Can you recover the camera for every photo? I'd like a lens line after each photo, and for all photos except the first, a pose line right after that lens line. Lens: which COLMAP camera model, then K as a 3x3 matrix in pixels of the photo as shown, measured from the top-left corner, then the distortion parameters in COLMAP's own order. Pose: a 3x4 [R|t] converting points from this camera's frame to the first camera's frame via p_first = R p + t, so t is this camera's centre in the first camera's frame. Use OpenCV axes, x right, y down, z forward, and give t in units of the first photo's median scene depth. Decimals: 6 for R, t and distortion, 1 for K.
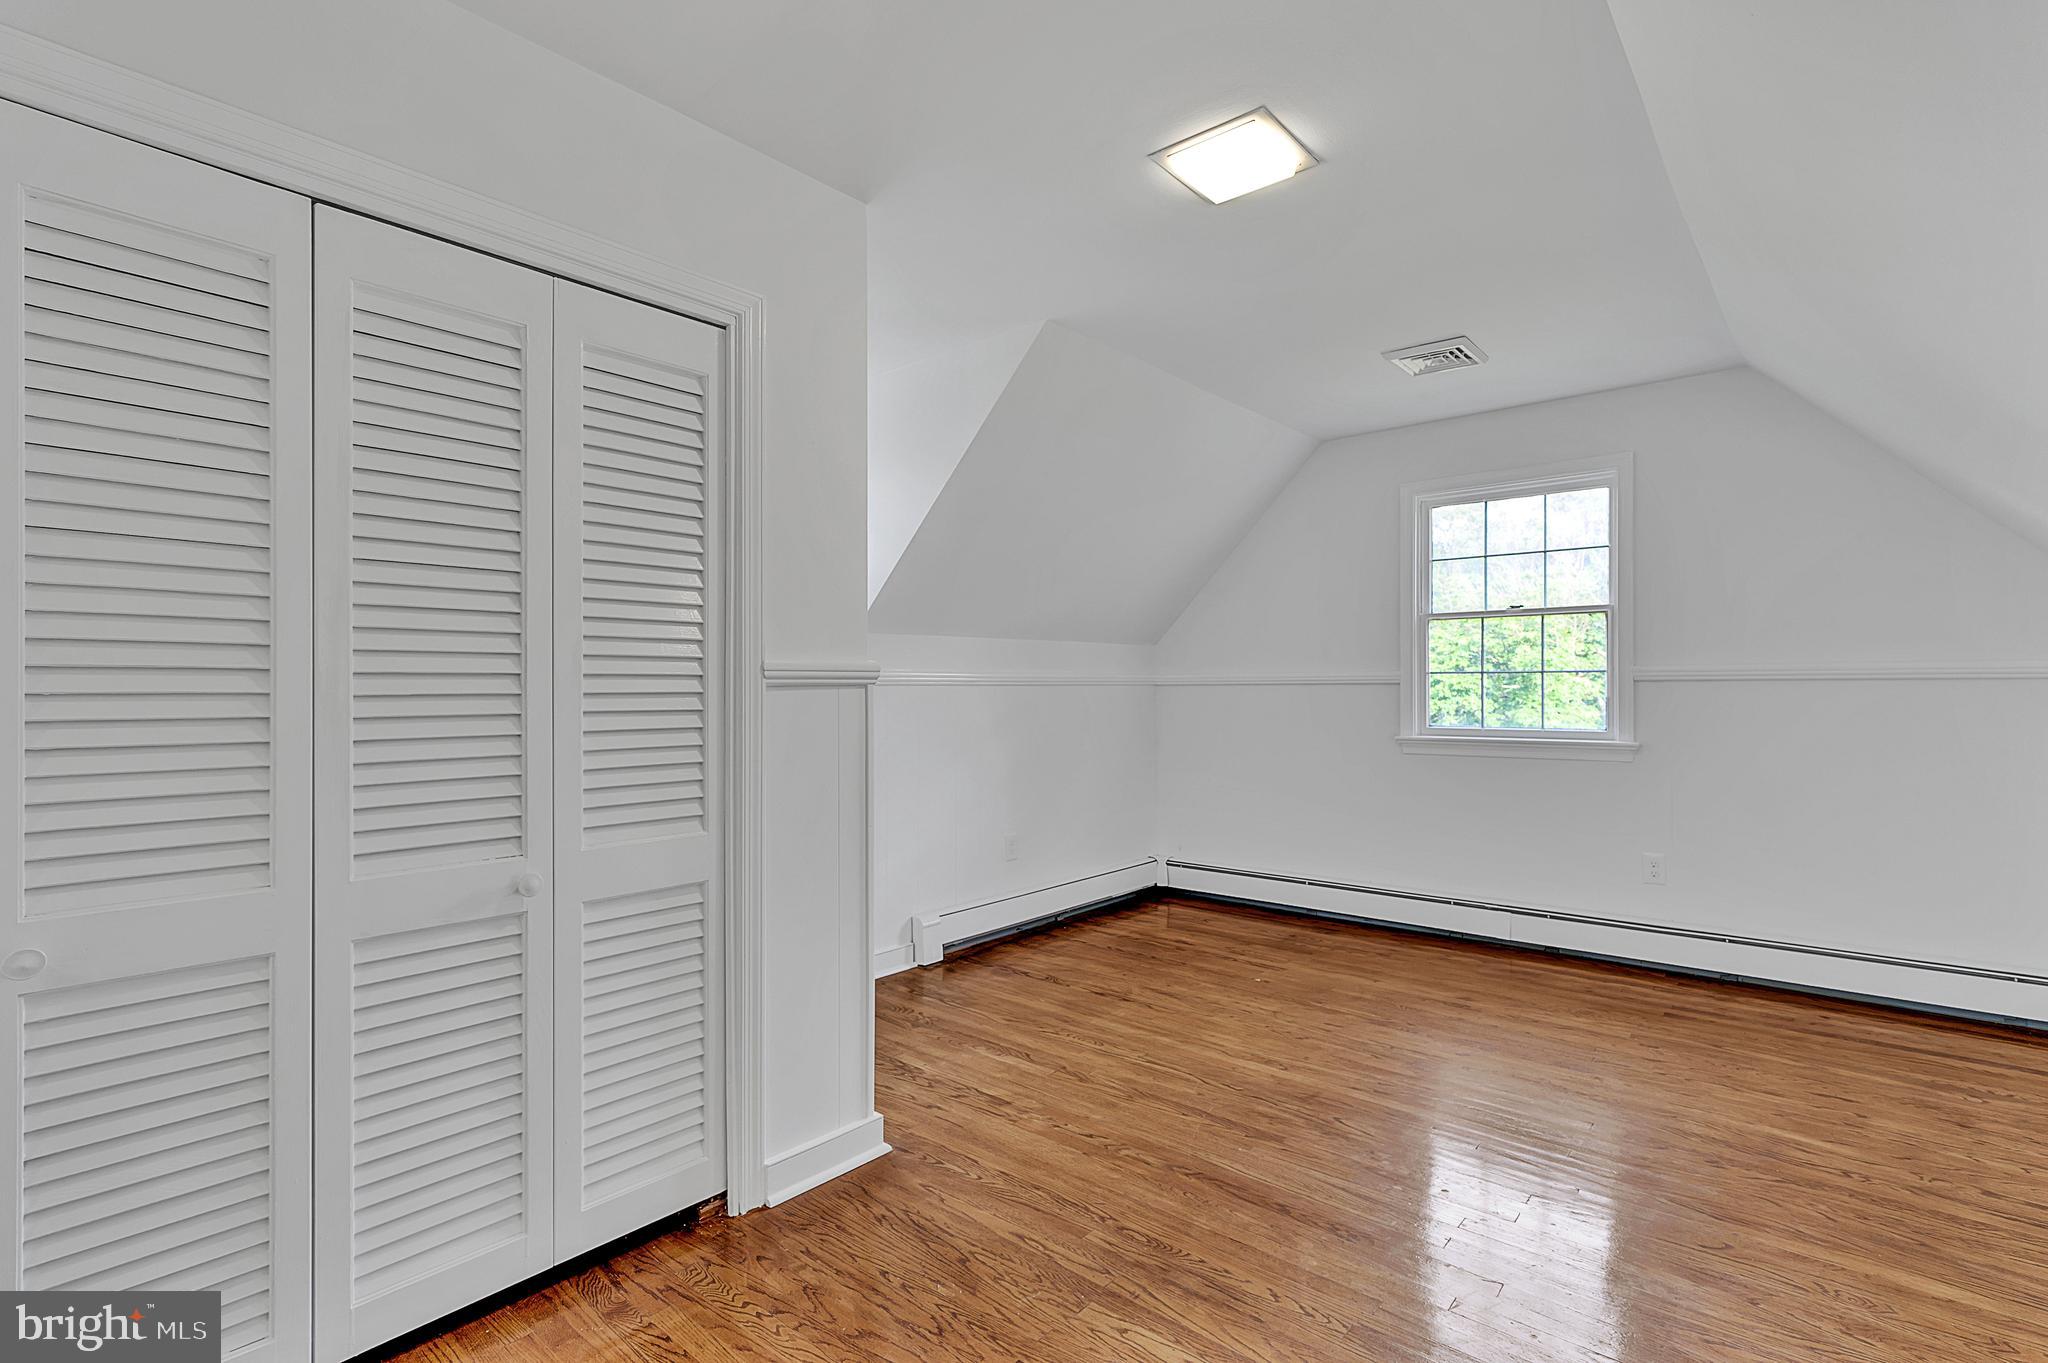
lens RADIAL K [[955.2, 0, 1023.3], [0, 955.2, 685.1], [0, 0, 1]] dist [-0.001084, 0.000027]
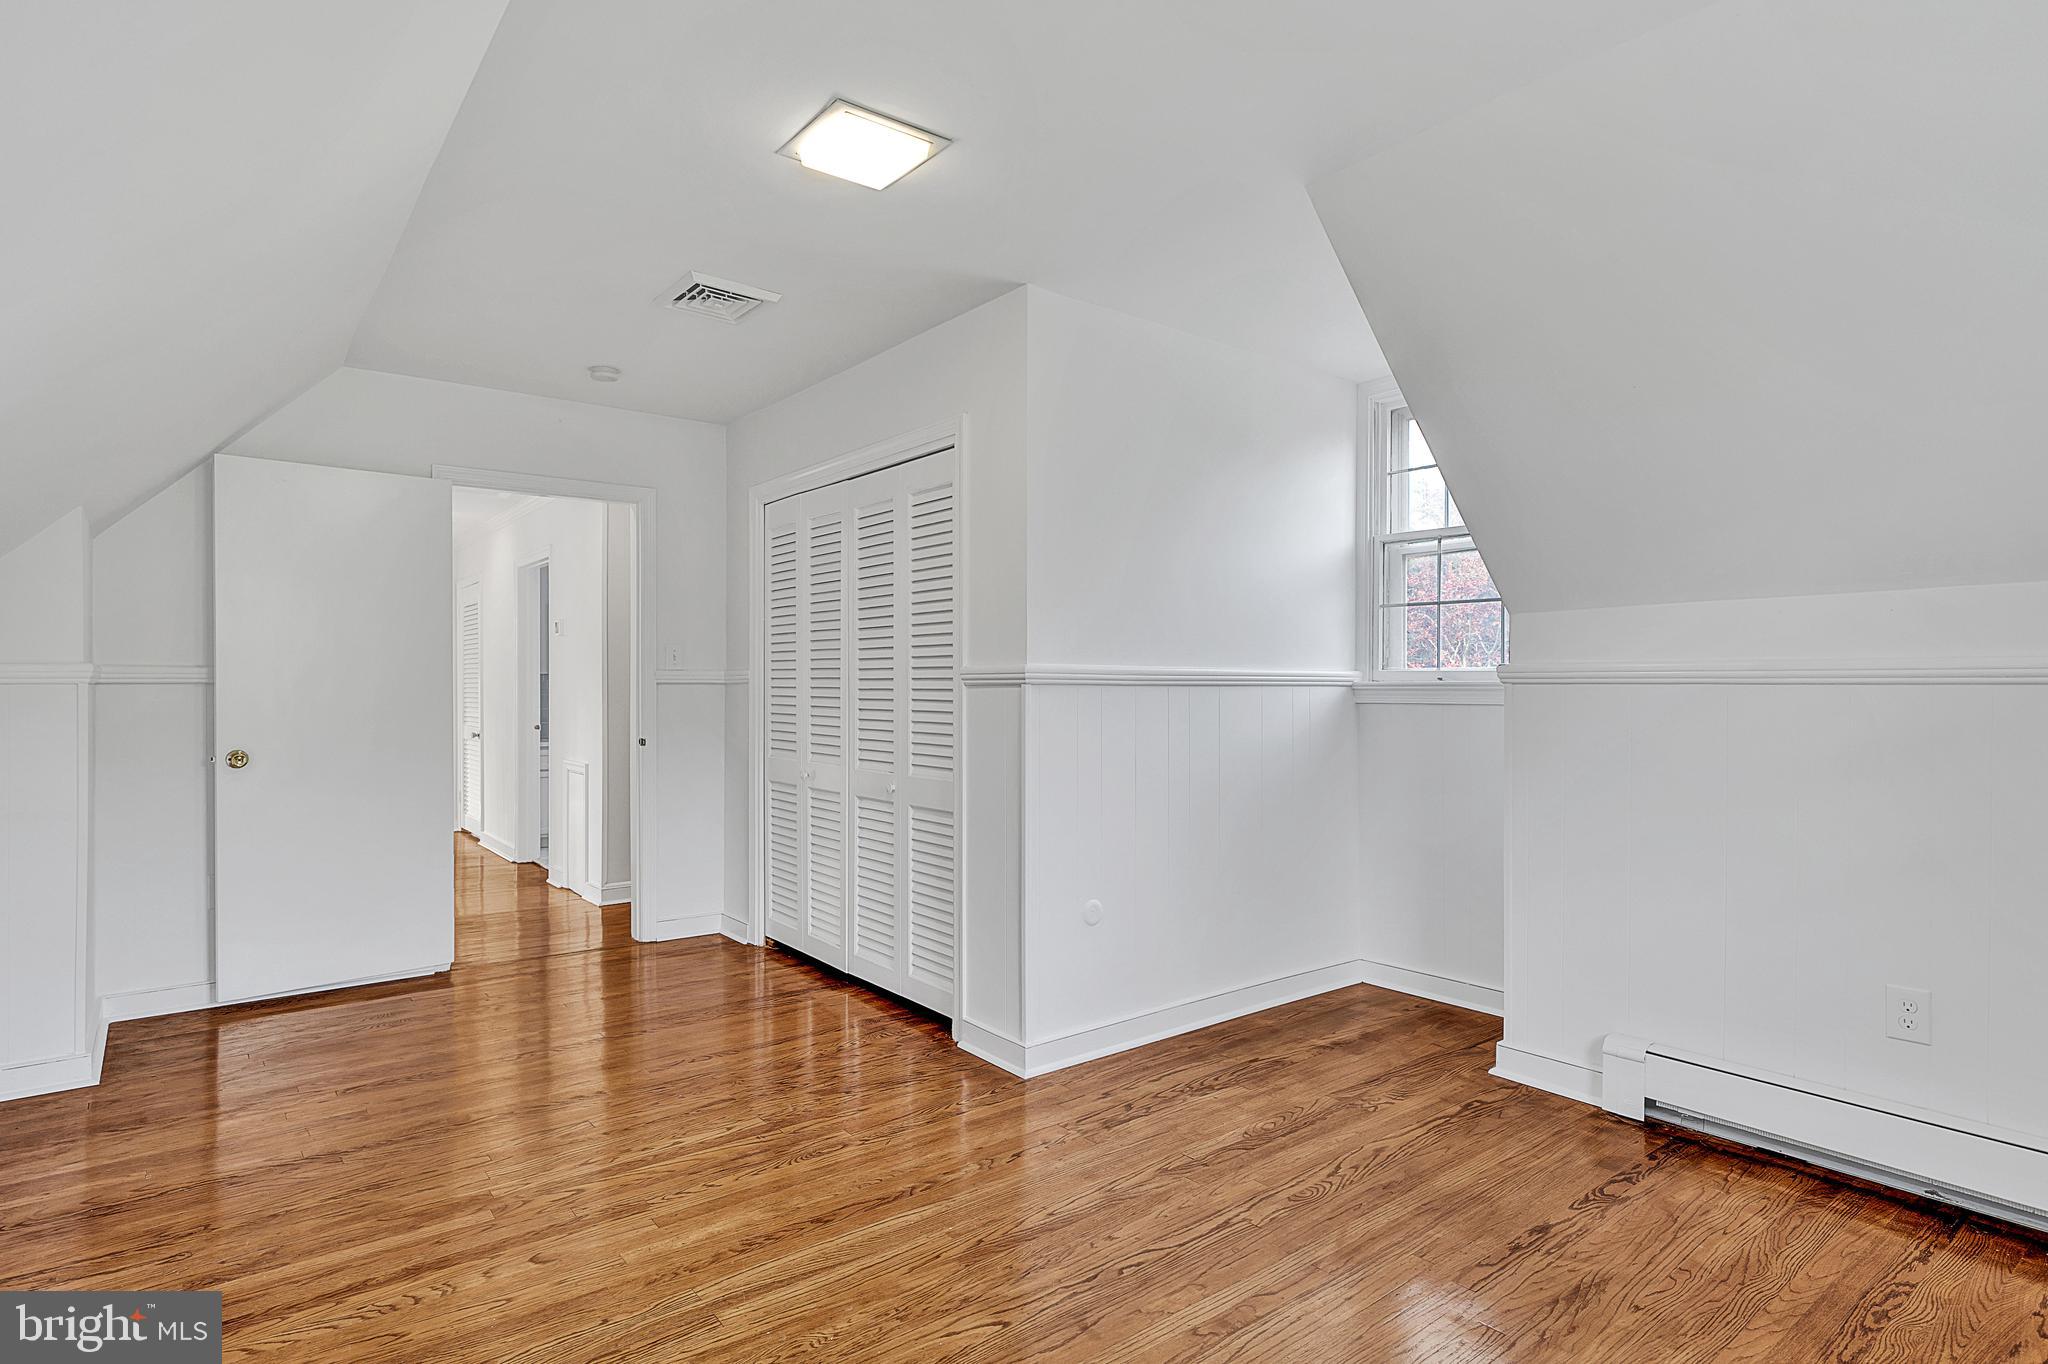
lens RADIAL K [[1063.6, 0, 1022.2], [0, 1063.6, 682.5], [0, 0, 1]] dist [0.004755, 0.000800]
pose [[-0.187370, 0.002700, -0.982286, 0.907917], [0.004136, 0.999990, 0.001960, -0.004285], [0.982281, -0.003696, -0.187379, 0.980122]]
